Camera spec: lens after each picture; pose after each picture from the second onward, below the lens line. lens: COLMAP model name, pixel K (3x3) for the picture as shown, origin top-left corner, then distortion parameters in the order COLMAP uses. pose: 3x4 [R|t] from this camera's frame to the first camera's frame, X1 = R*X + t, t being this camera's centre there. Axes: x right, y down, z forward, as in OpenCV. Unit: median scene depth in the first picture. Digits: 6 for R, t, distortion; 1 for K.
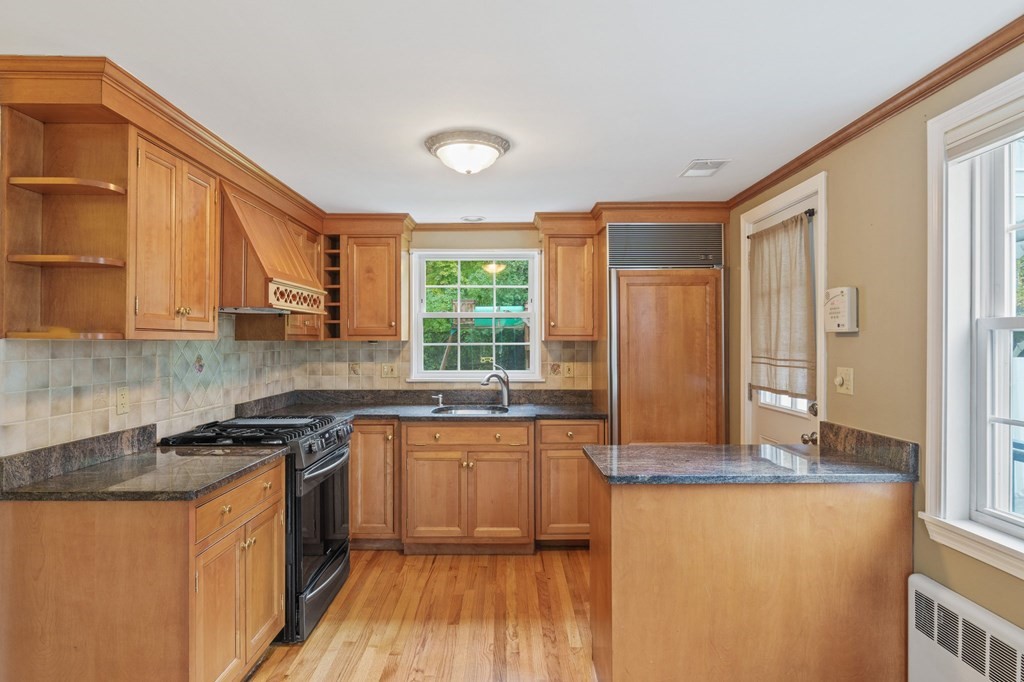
lens RADIAL K [[561.0, 0, 512.6], [0, 561.0, 337.4], [0, 0, 1]] dist [-0.004877, 0.000854]
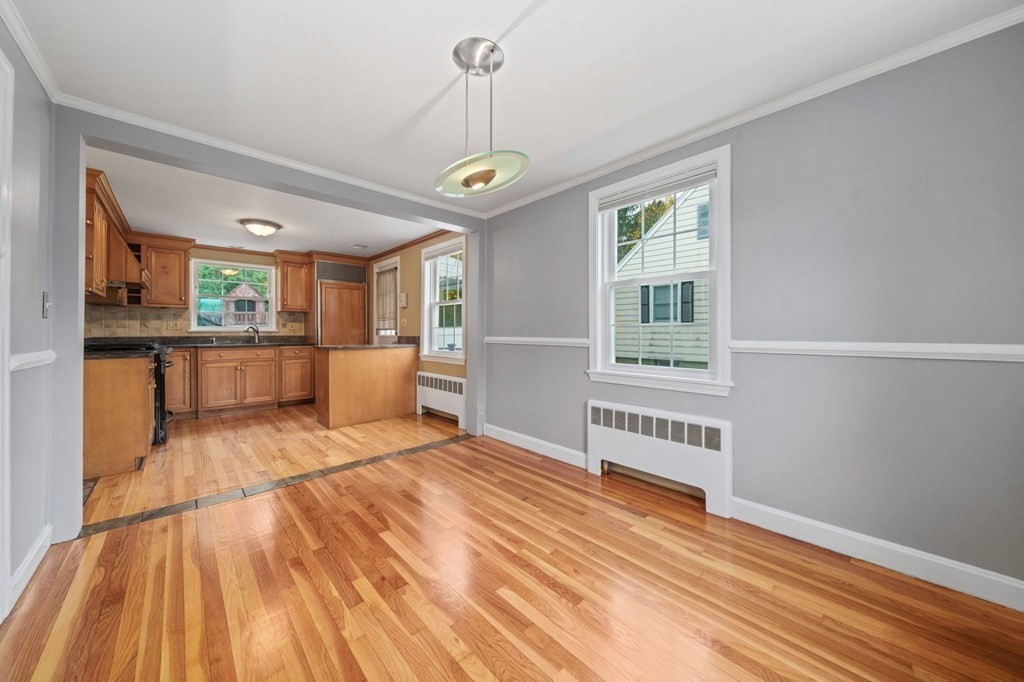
lens RADIAL K [[352.8, 0, 514.5], [0, 352.8, 333.1], [0, 0, 1]] dist [-0.005725, -0.000478]
pose [[0.733830, -0.002634, 0.679328, -0.247646], [-0.004956, 0.999945, 0.009231, 0.090849], [-0.679315, -0.010141, 0.733776, -0.710758]]
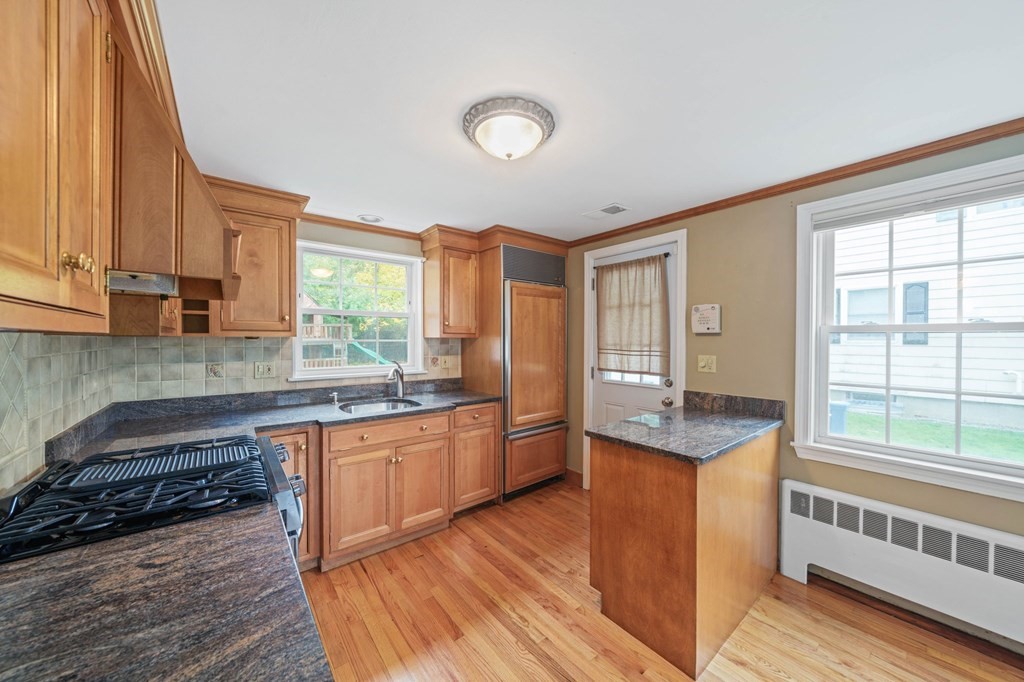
lens RADIAL K [[352.8, 0, 506.9], [0, 352.8, 343.7], [0, 0, 1]] dist [-0.005725, -0.000478]
pose [[0.790330, -0.005457, 0.612657, -0.350503], [-0.006642, 0.999825, 0.017474, 0.005589], [-0.612645, -0.017879, 0.790156, 0.430408]]
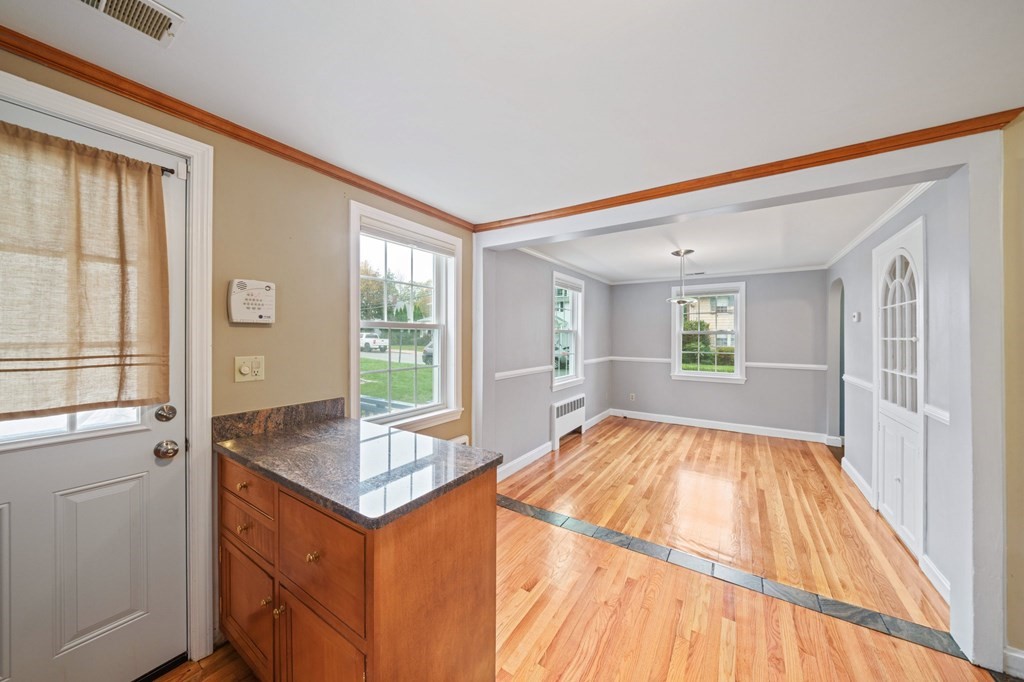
lens RADIAL K [[352.8, 0, 506.9], [0, 352.8, 336.1], [0, 0, 1]] dist [-0.005725, -0.000478]
pose [[-0.824145, -0.004279, 0.566362, -0.141784], [-0.008793, 0.999948, -0.005239, 0.011415], [-0.566310, -0.009298, -0.824140, 0.976132]]
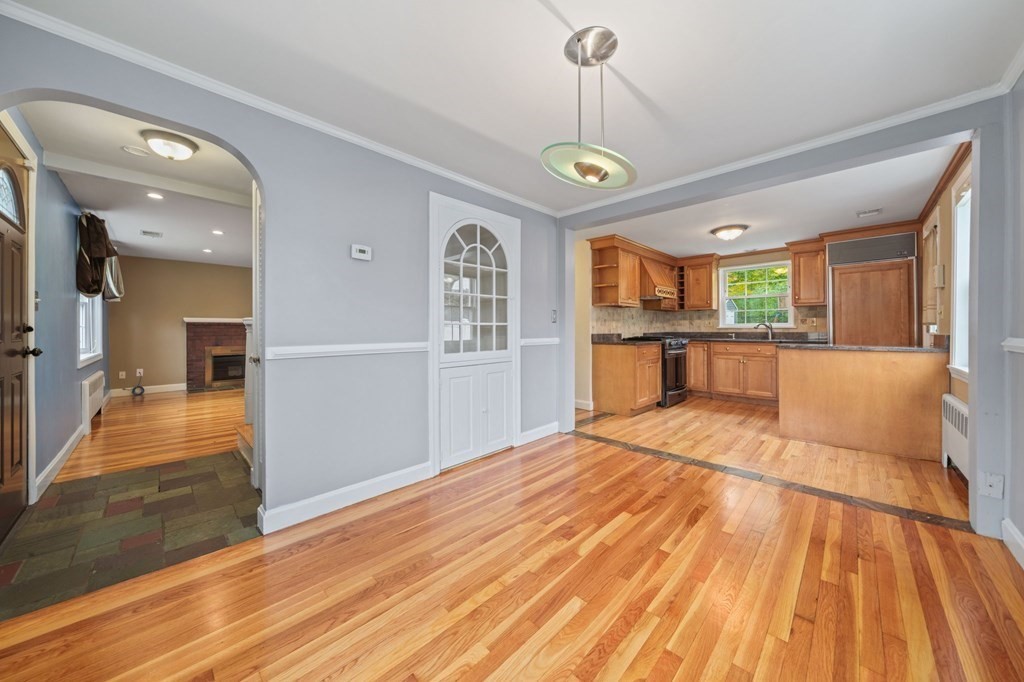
lens RADIAL K [[352.8, 0, 514.4], [0, 352.8, 328.3], [0, 0, 1]] dist [-0.005725, -0.000478]
pose [[0.709083, -0.003770, -0.705115, 0.299387], [0.008179, 0.999962, 0.002879, 0.091559], [0.705078, -0.007808, 0.709087, -0.728112]]
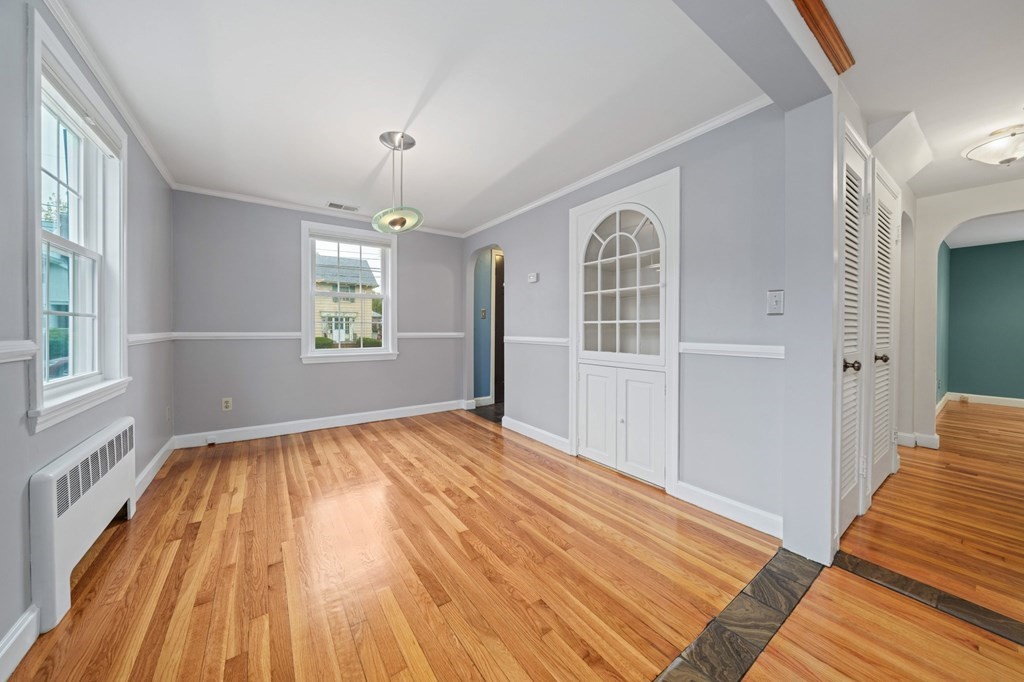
lens RADIAL K [[352.8, 0, 514.2], [0, 352.8, 332.9], [0, 0, 1]] dist [-0.005725, -0.000478]
pose [[-0.819295, 0.004690, -0.573353, 0.256530], [0.000380, 0.999971, 0.007637, 0.101049], [0.573372, 0.006039, -0.819273, 0.392371]]
